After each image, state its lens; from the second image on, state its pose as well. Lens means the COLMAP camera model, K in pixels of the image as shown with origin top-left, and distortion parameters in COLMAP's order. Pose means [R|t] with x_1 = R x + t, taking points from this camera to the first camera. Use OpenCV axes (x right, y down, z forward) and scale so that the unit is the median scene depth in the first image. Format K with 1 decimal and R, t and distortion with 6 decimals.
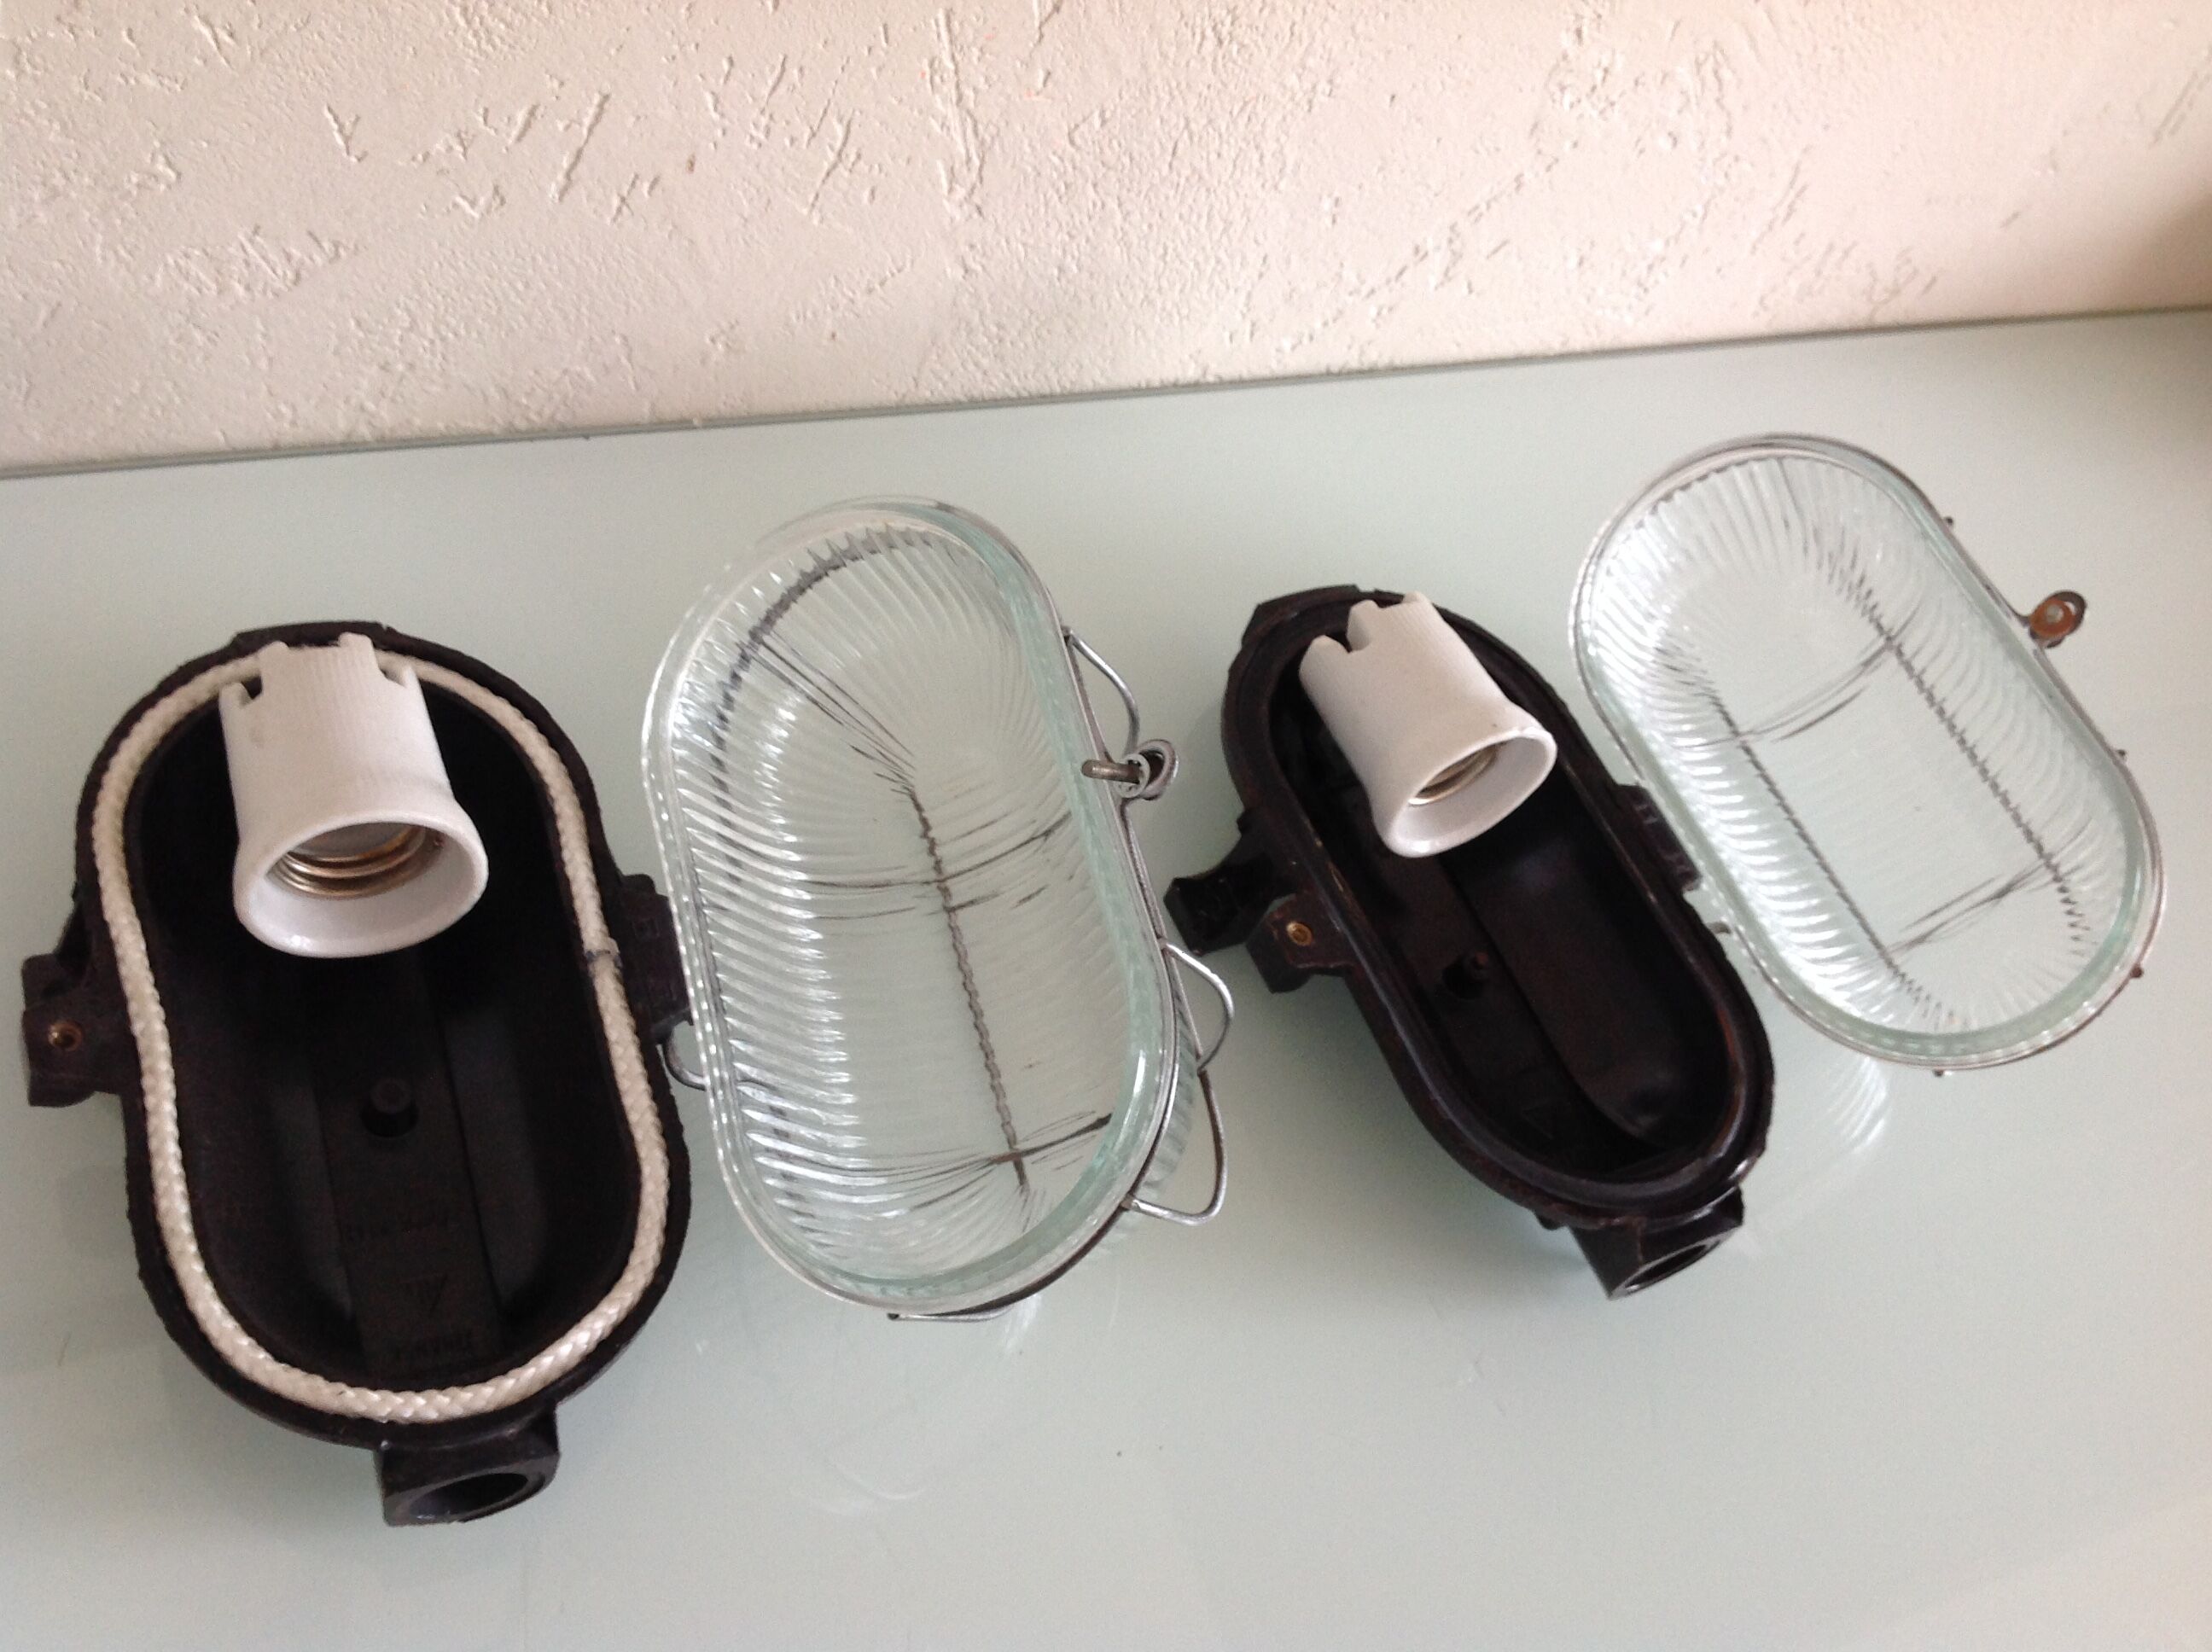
lens RADIAL K [[2182.6, 0, 1136.7], [0, 2182.6, 927.2], [0, 0, 1]] dist [0.108198, -0.234582]
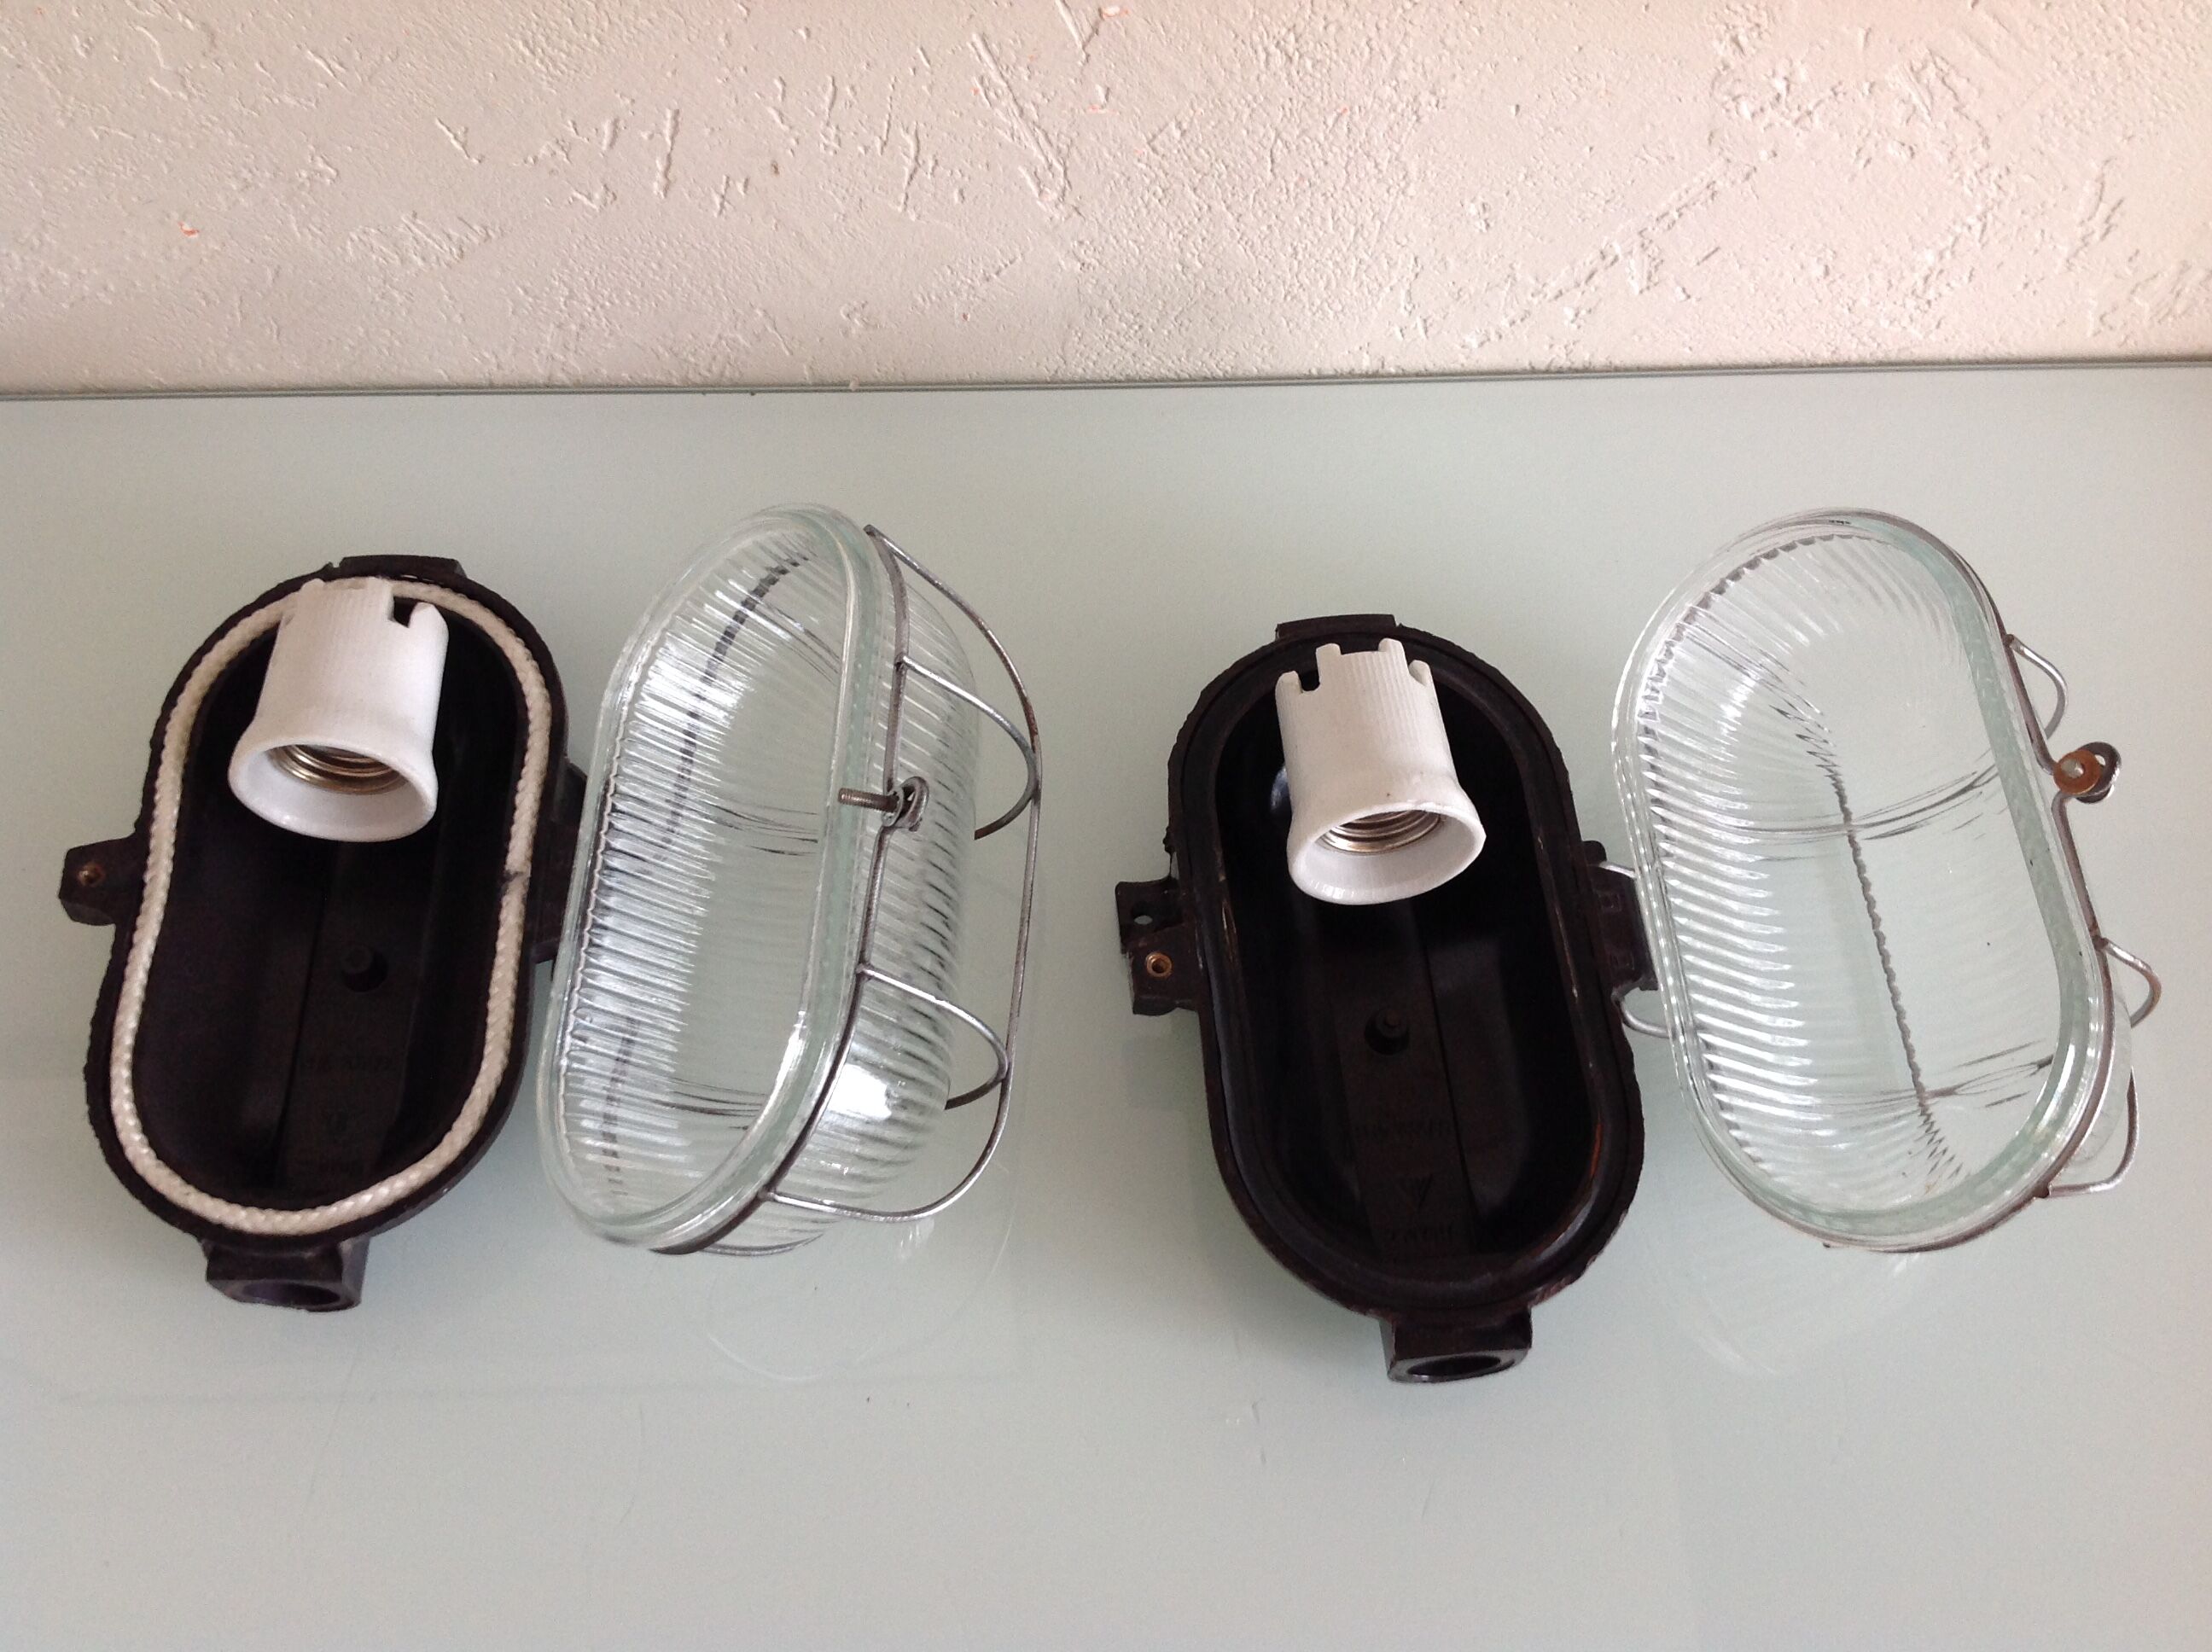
lens RADIAL K [[2172.0, 0, 1102.9], [0, 2172.0, 930.0], [0, 0, 1]] dist [0.127054, -0.282218]
pose [[0.899401, 0.189654, -0.393840, 0.420762], [-0.152568, 0.980514, 0.123753, -0.126499], [0.409636, -0.051216, 0.910810, 0.048838]]
